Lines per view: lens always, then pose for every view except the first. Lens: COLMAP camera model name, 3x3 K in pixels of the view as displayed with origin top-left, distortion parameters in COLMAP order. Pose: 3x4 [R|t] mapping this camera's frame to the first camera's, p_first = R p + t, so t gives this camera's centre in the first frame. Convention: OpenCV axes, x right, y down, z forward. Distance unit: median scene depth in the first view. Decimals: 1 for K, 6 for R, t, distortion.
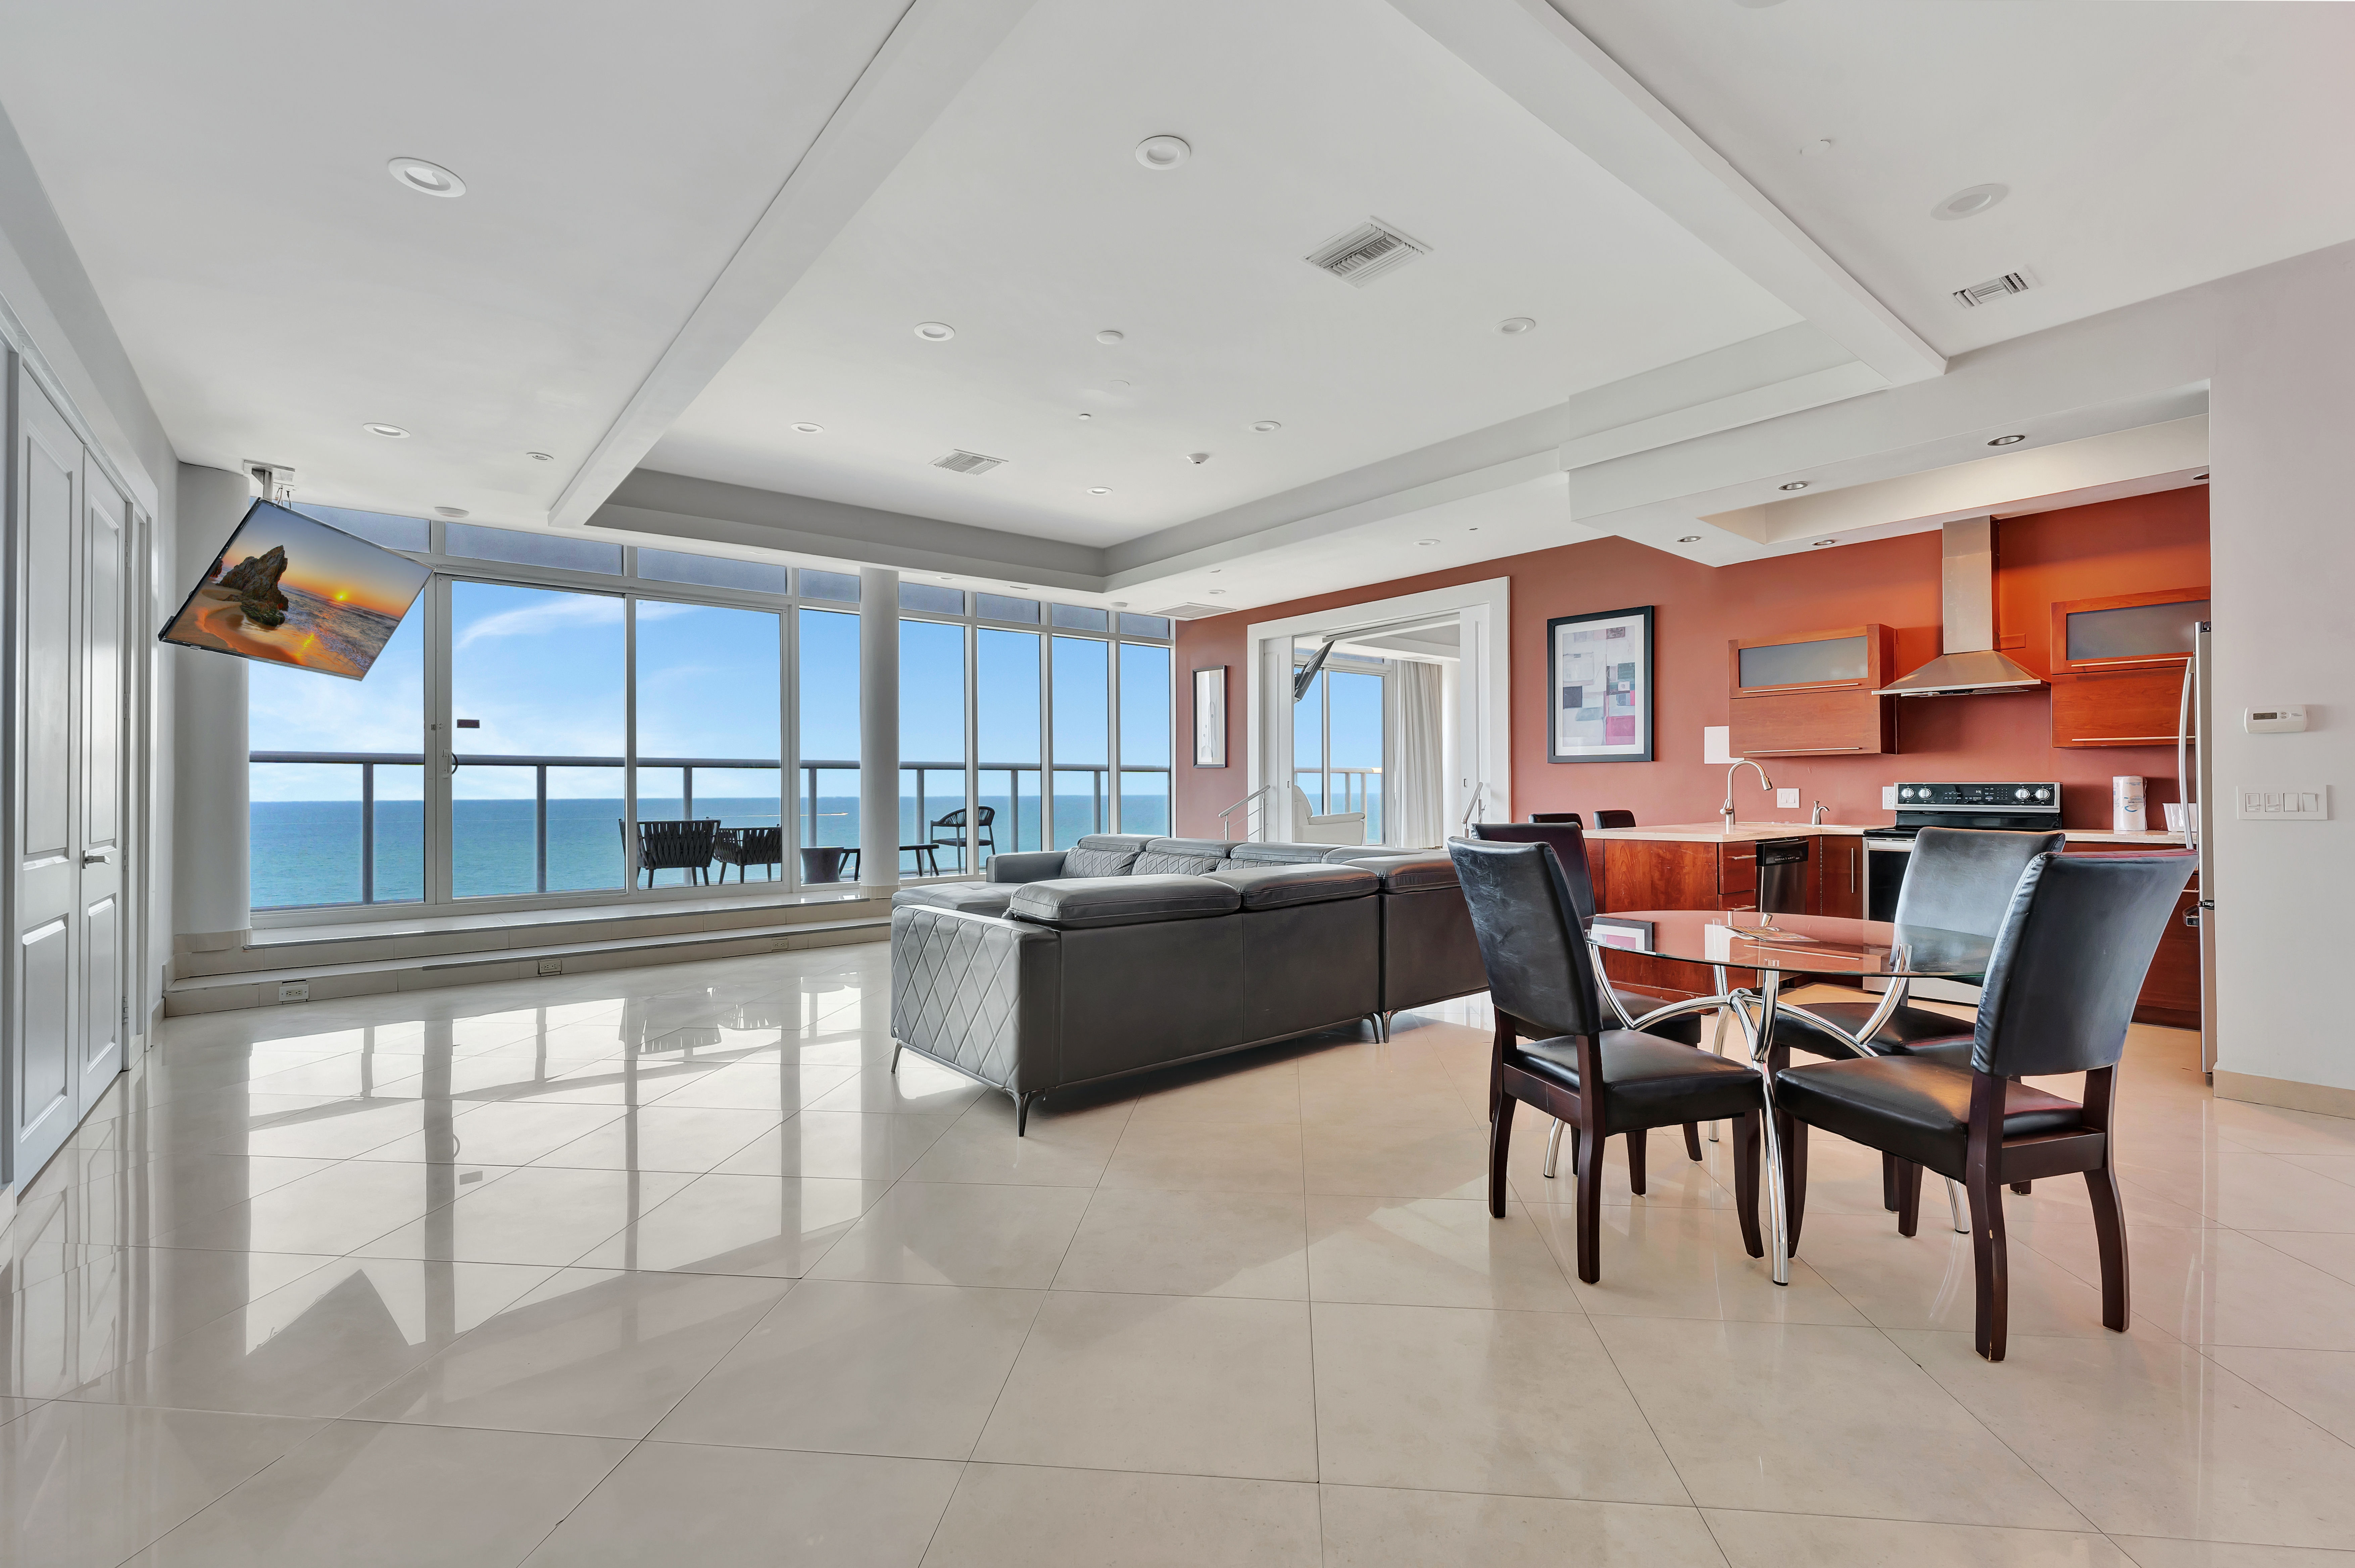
lens RADIAL K [[1003.0, 0, 1177.5], [0, 1003.0, 784.0], [0, 0, 1]] dist [0.001636, 0.000227]
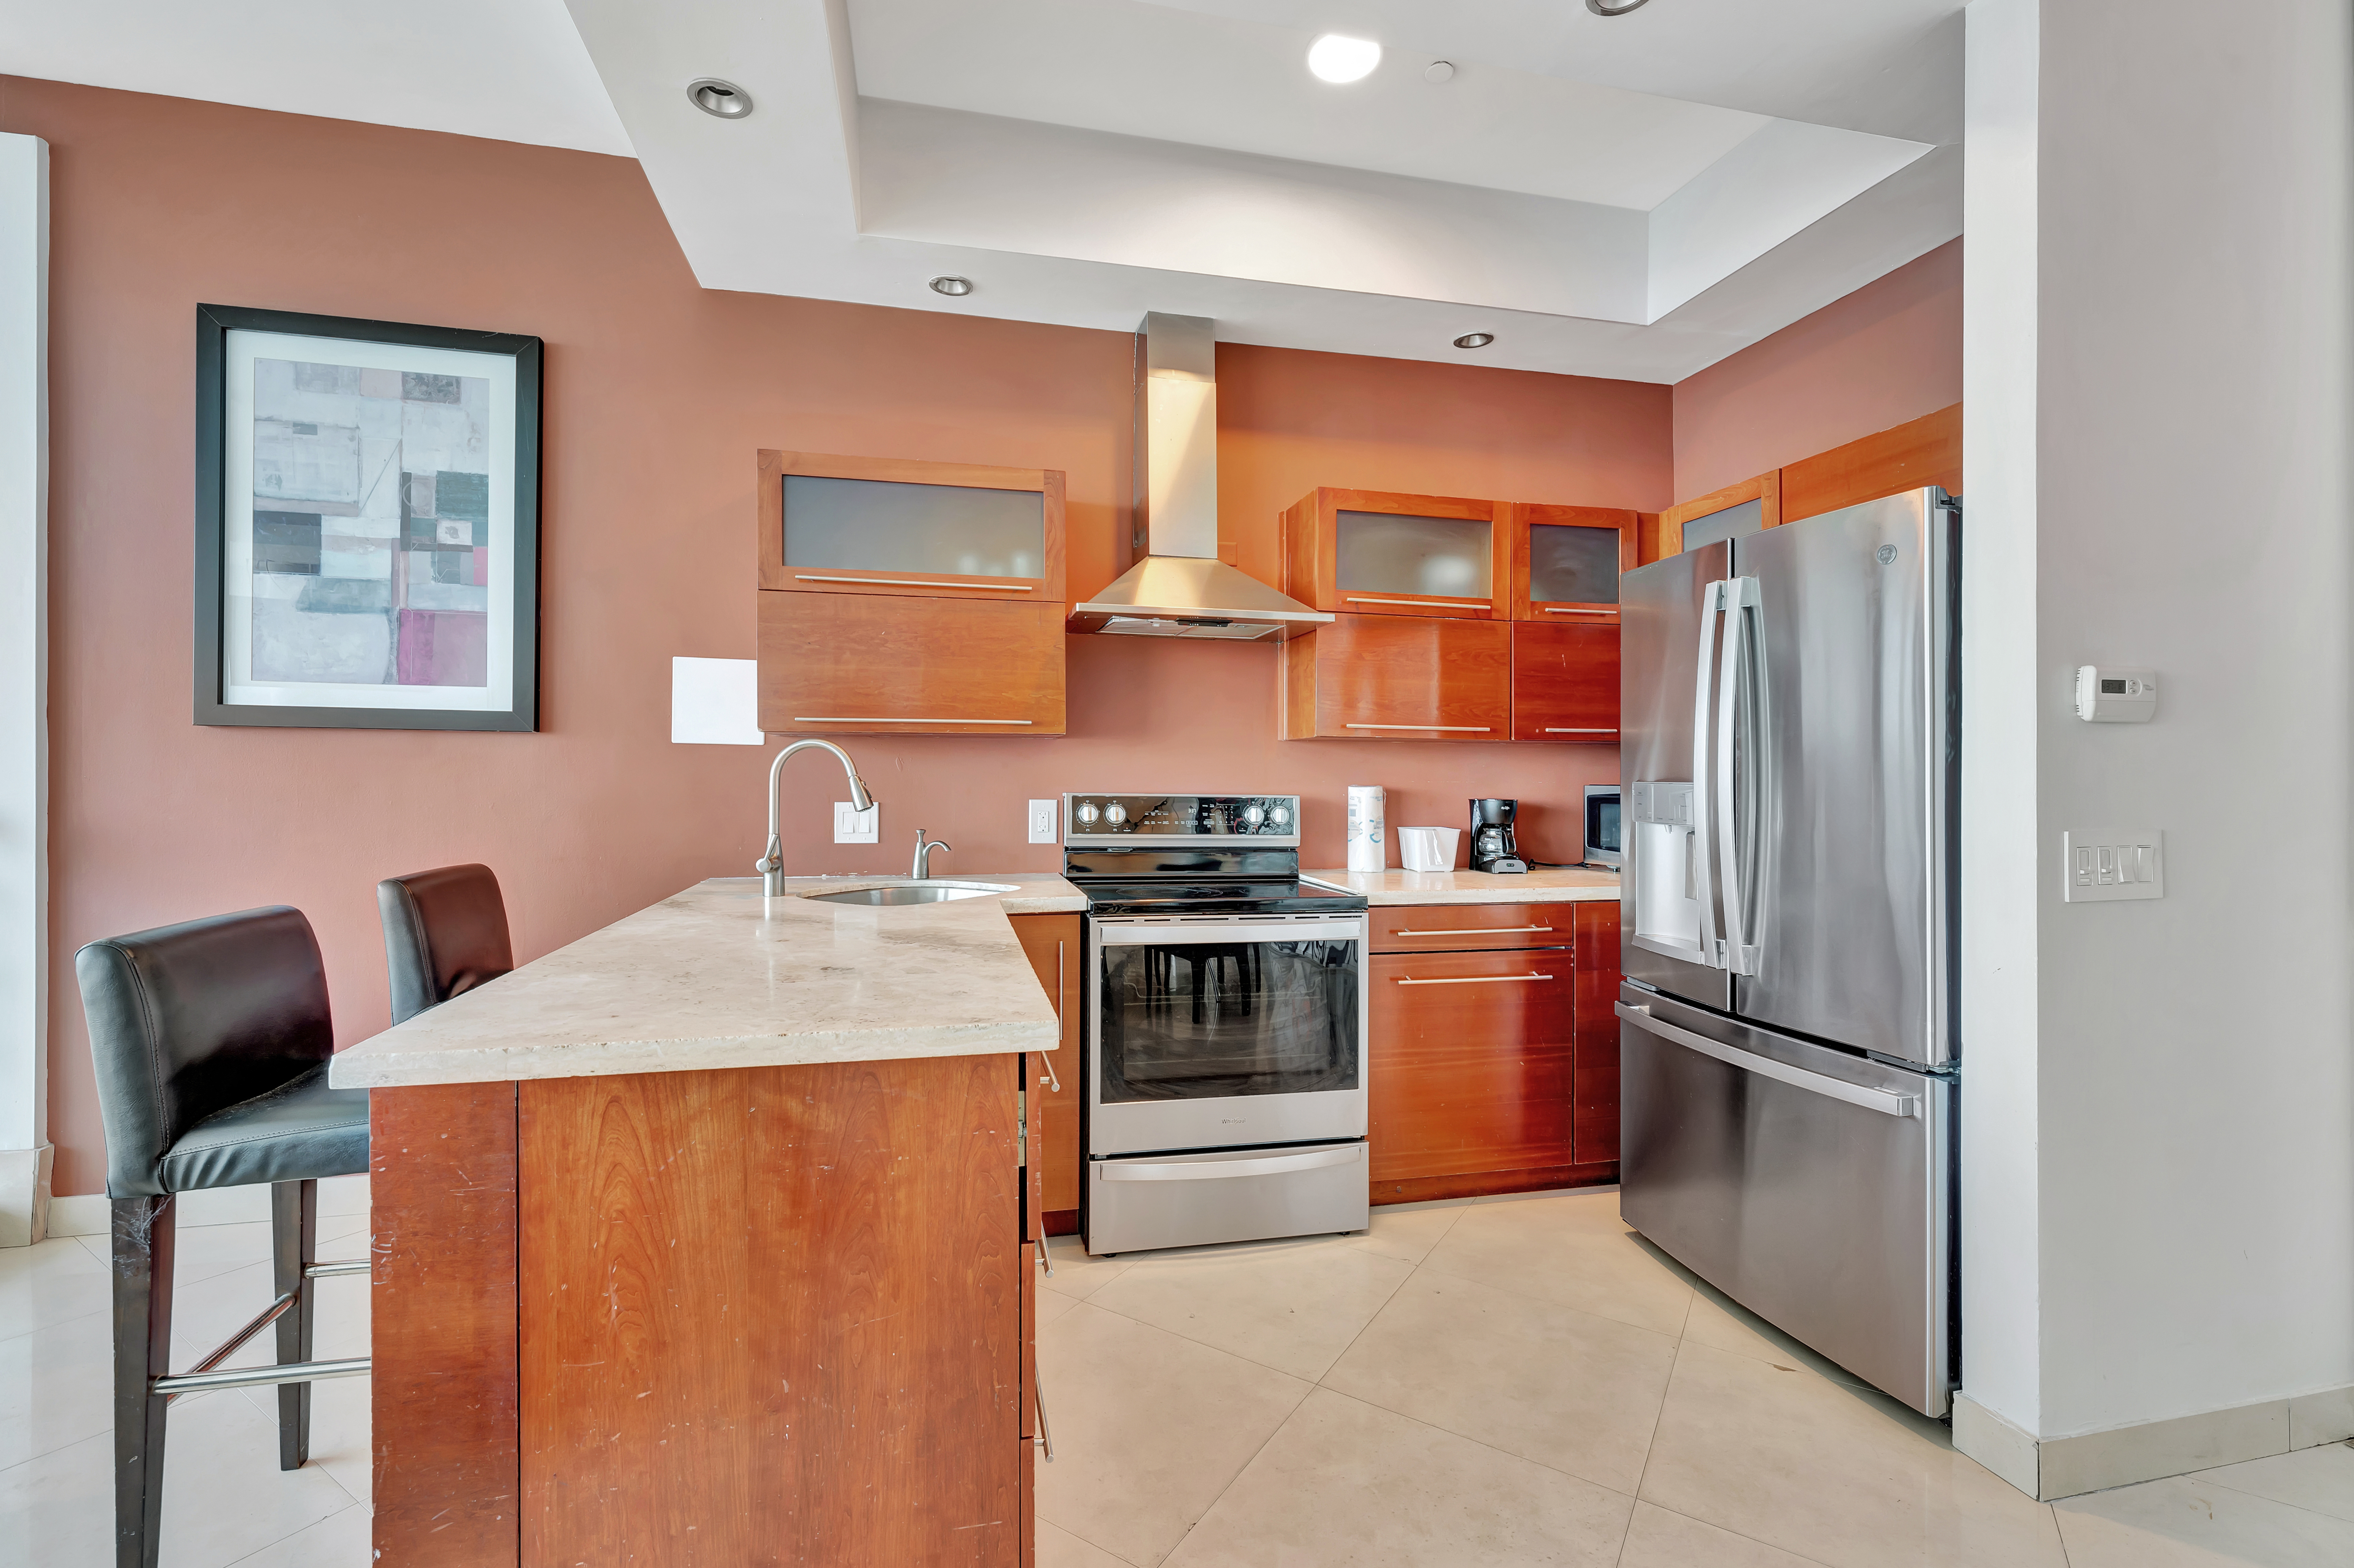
lens RADIAL K [[1031.7, 0, 1177.0], [0, 1031.7, 784.0], [0, 0, 1]] dist [0.001307, 0.000161]
pose [[0.449632, 0.006074, 0.893193, 0.244411], [-0.014113, 0.999900, 0.000305, -0.006372], [-0.893103, -0.012743, 0.449672, 0.647323]]
